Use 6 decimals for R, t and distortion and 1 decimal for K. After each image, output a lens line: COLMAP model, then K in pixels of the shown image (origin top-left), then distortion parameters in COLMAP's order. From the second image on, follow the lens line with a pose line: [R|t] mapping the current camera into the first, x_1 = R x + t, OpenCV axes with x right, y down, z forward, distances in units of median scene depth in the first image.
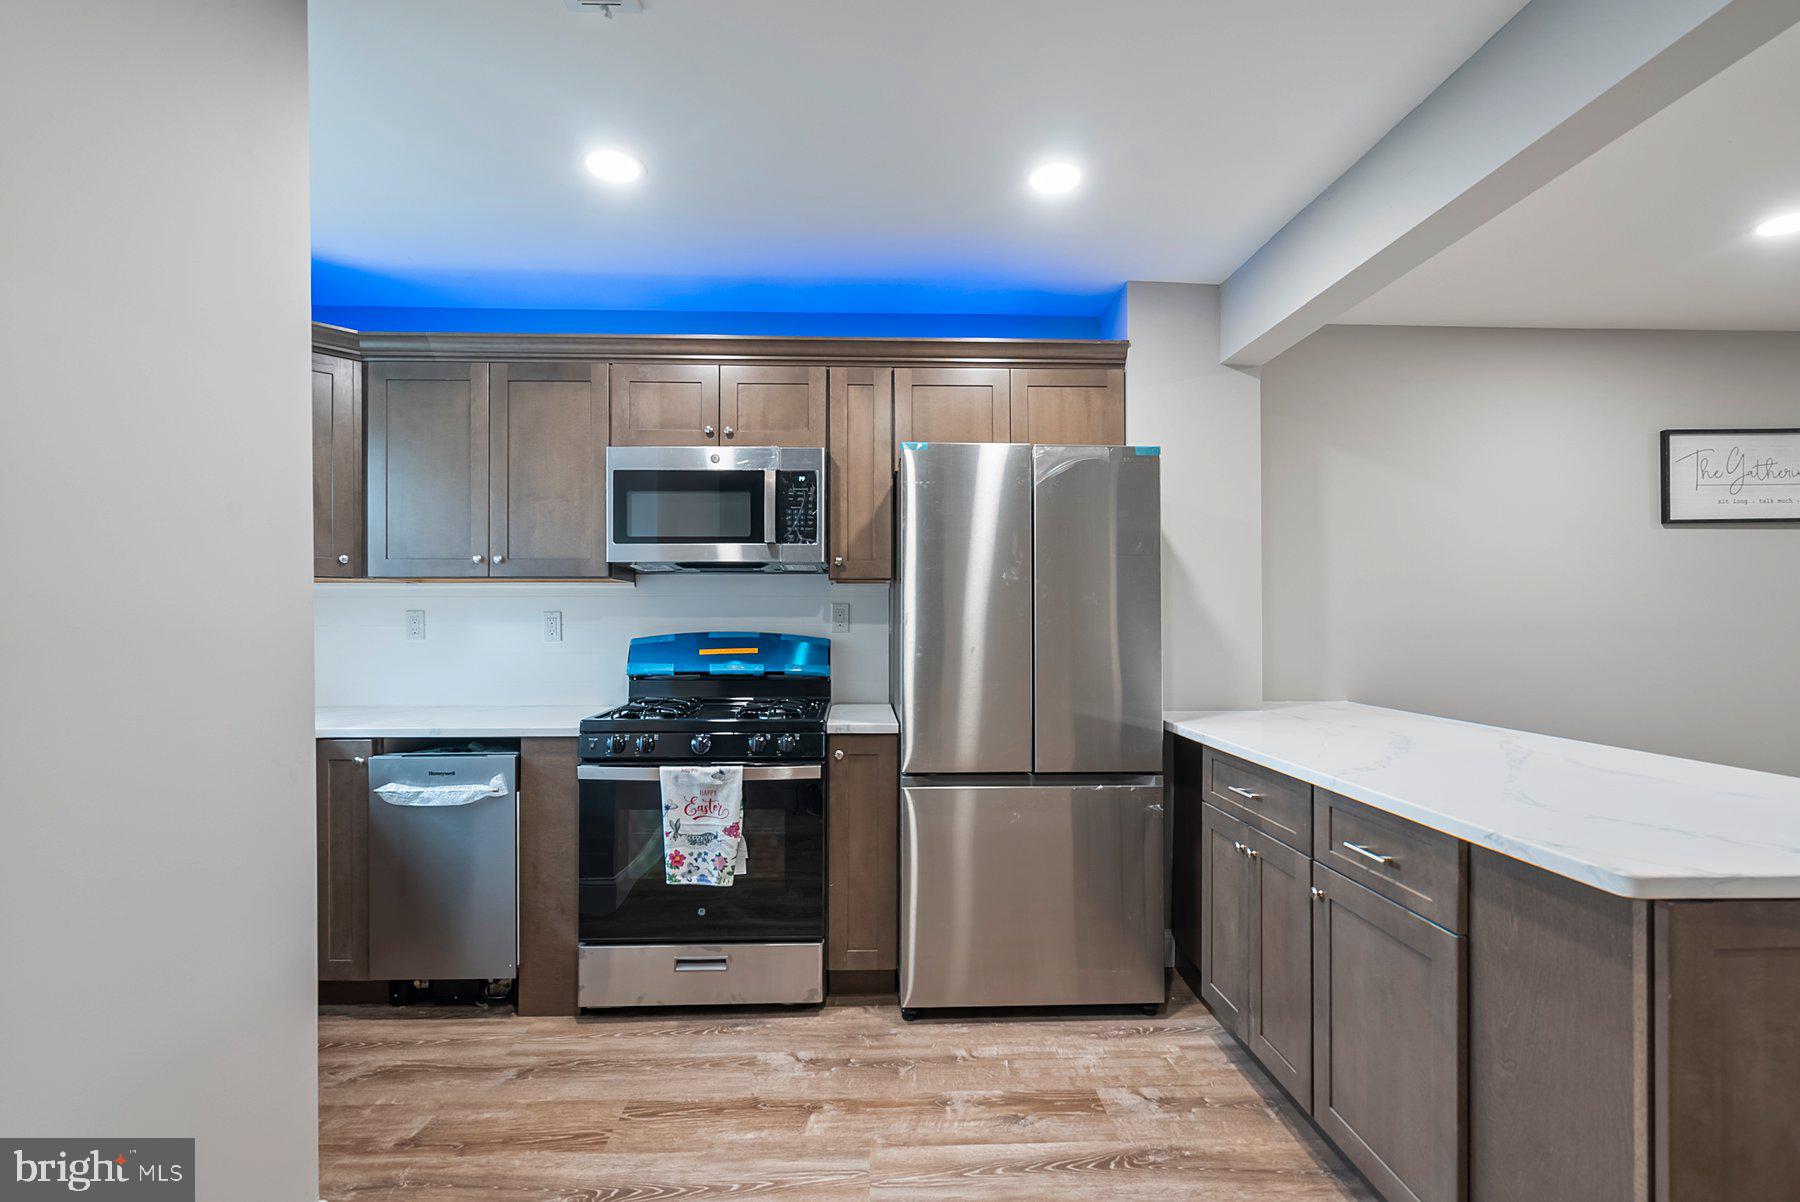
lens RADIAL K [[833.6, 0, 899.4], [0, 833.6, 621.9], [0, 0, 1]] dist [-0.002335, 0.000810]
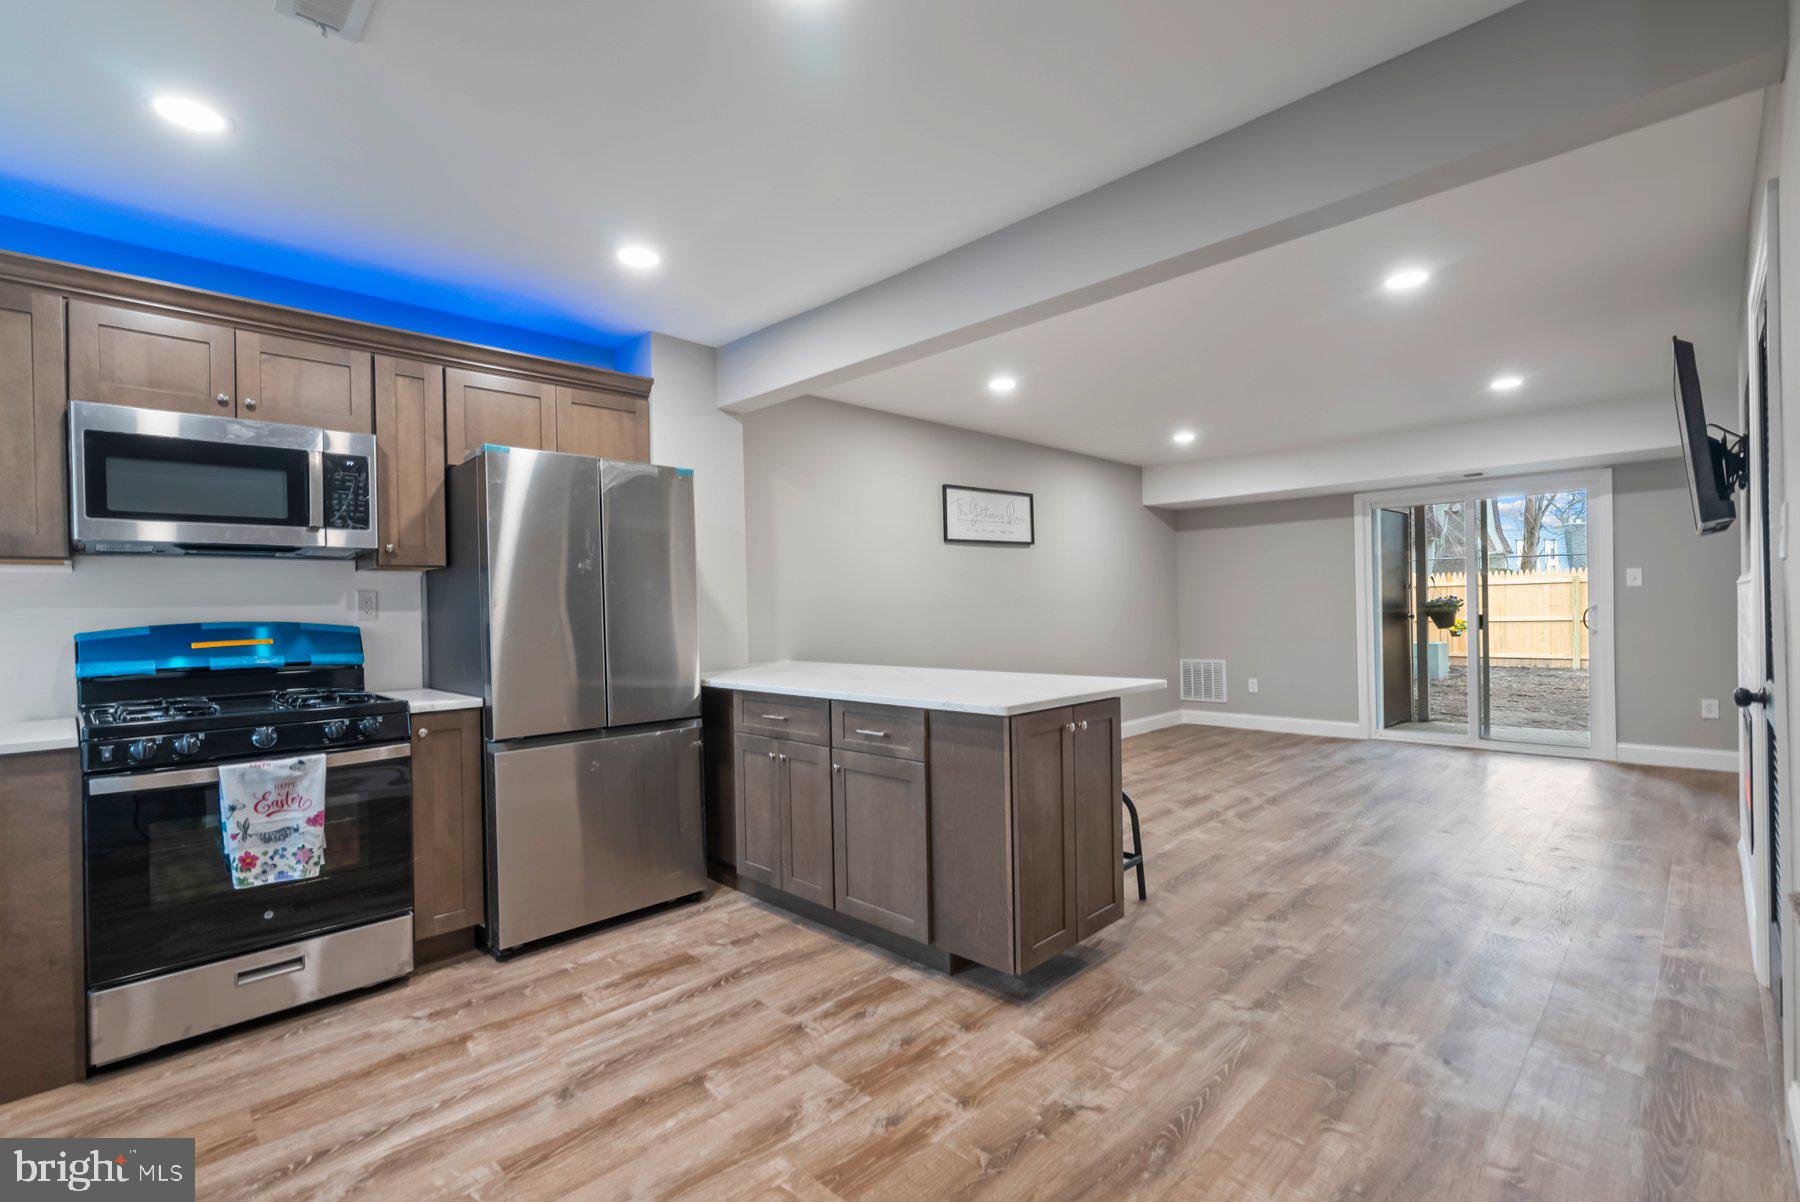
lens RADIAL K [[811.4, 0, 905.9], [0, 811.4, 613.4], [0, 0, 1]] dist [0.002309, 0.000092]
pose [[0.730294, -0.021532, 0.682794, -0.338627], [0.021784, 0.999729, 0.008227, 0.014177], [-0.682786, 0.008866, 0.730565, -0.173099]]
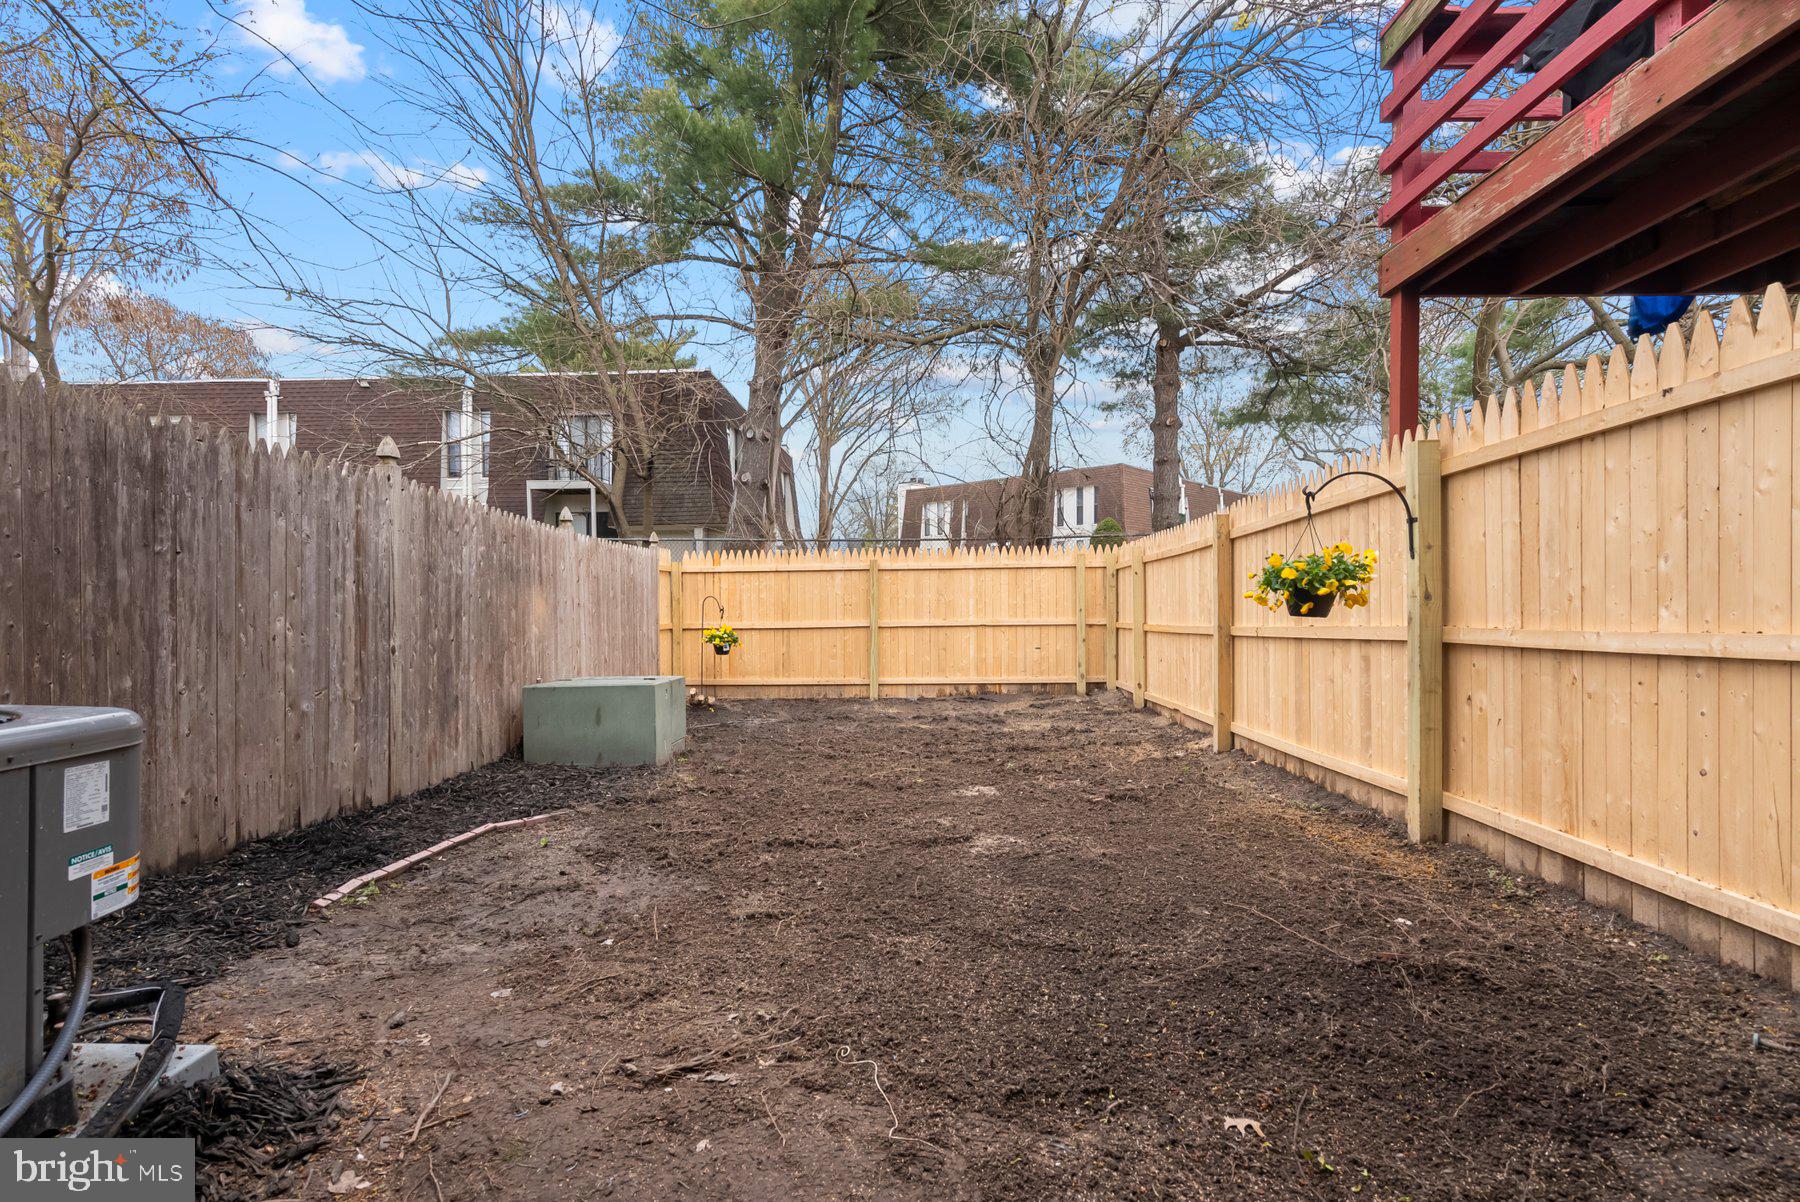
lens RADIAL K [[832.1, 0, 894.3], [0, 832.1, 604.9], [0, 0, 1]] dist [-0.007758, 0.000086]
pose [[0.079429, -0.010509, 0.996785, 3.316046], [0.007193, 0.999924, 0.009969, 0.077128], [-0.996815, 0.006378, 0.079499, 0.409699]]
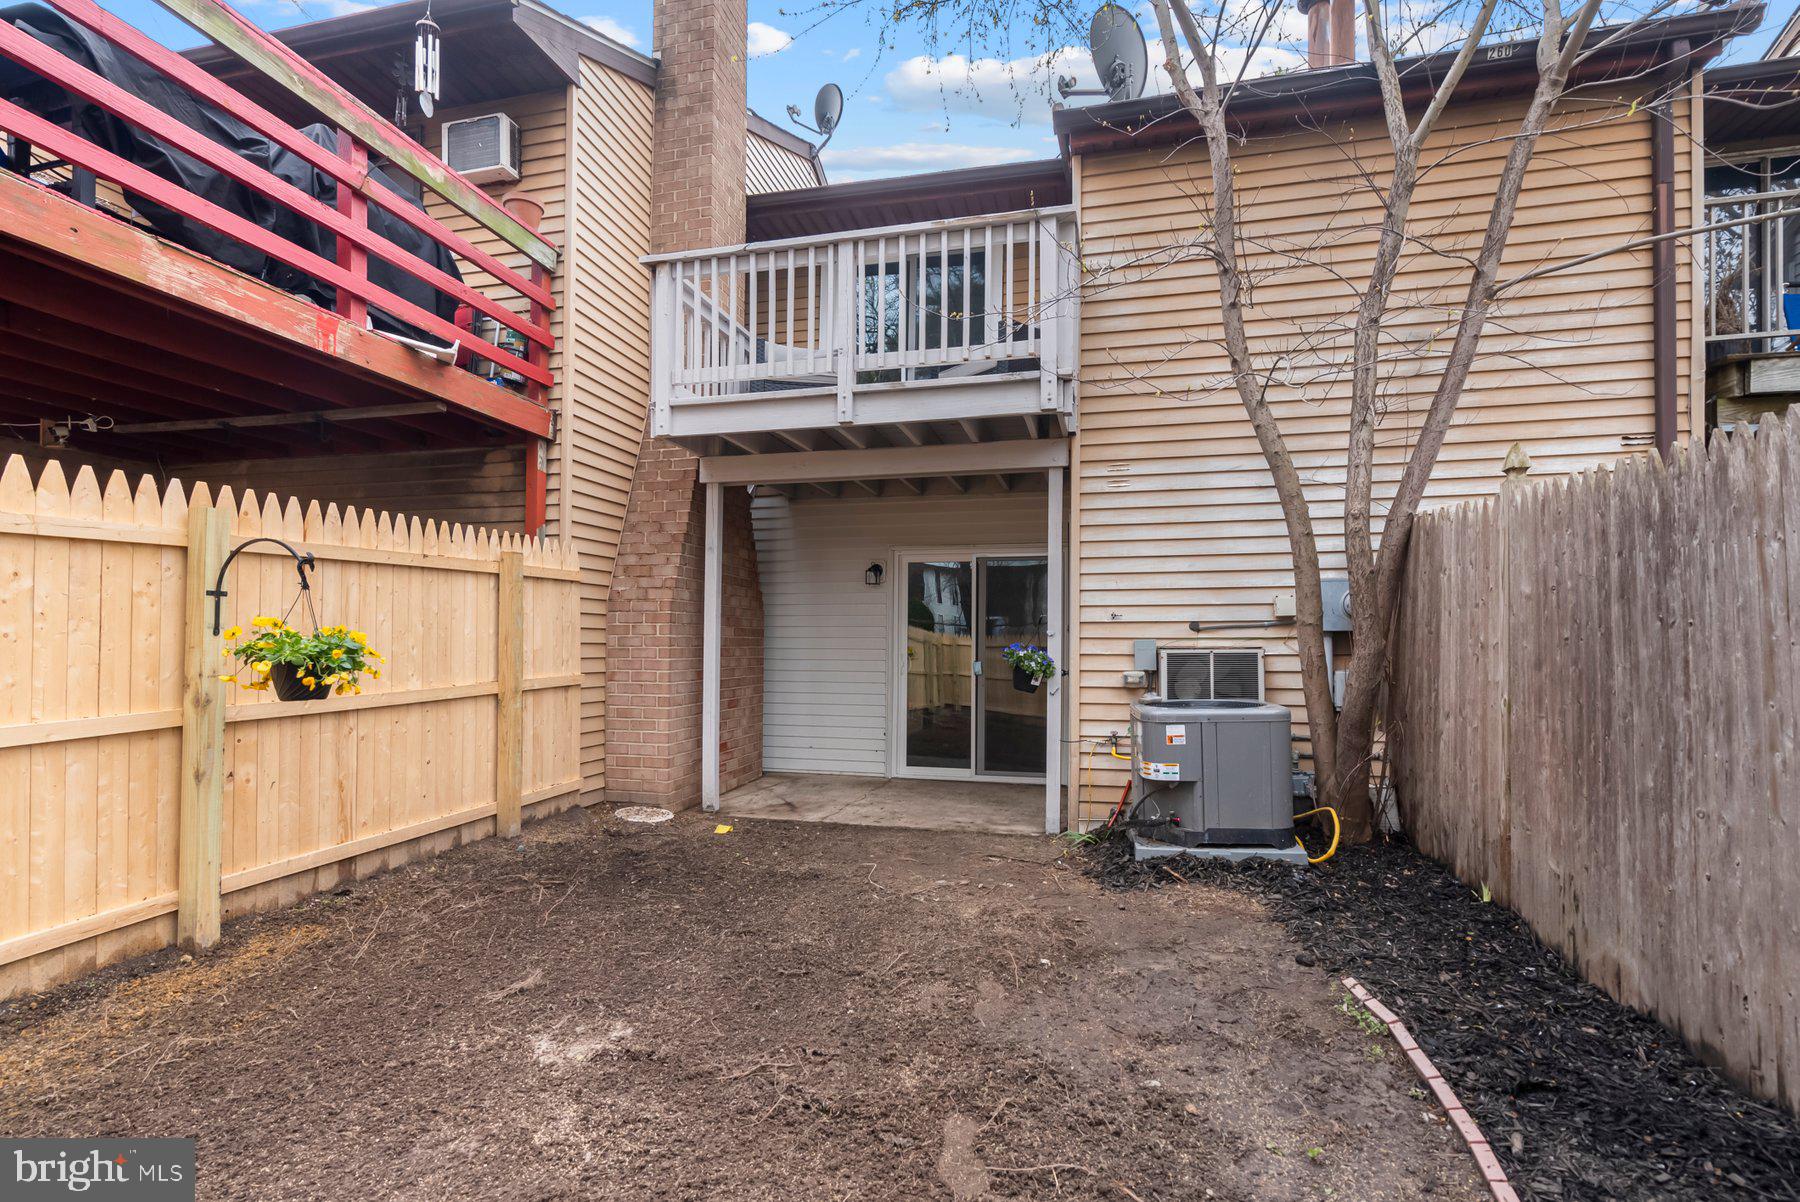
lens RADIAL K [[811.4, 0, 905.9], [0, 811.4, 613.4], [0, 0, 1]] dist [0.002309, 0.000092]
pose [[-0.261368, -0.038878, -0.964456, 5.792446], [-0.005020, 0.999230, -0.038919, 0.027844], [0.965226, -0.005331, -0.261362, 1.029186]]
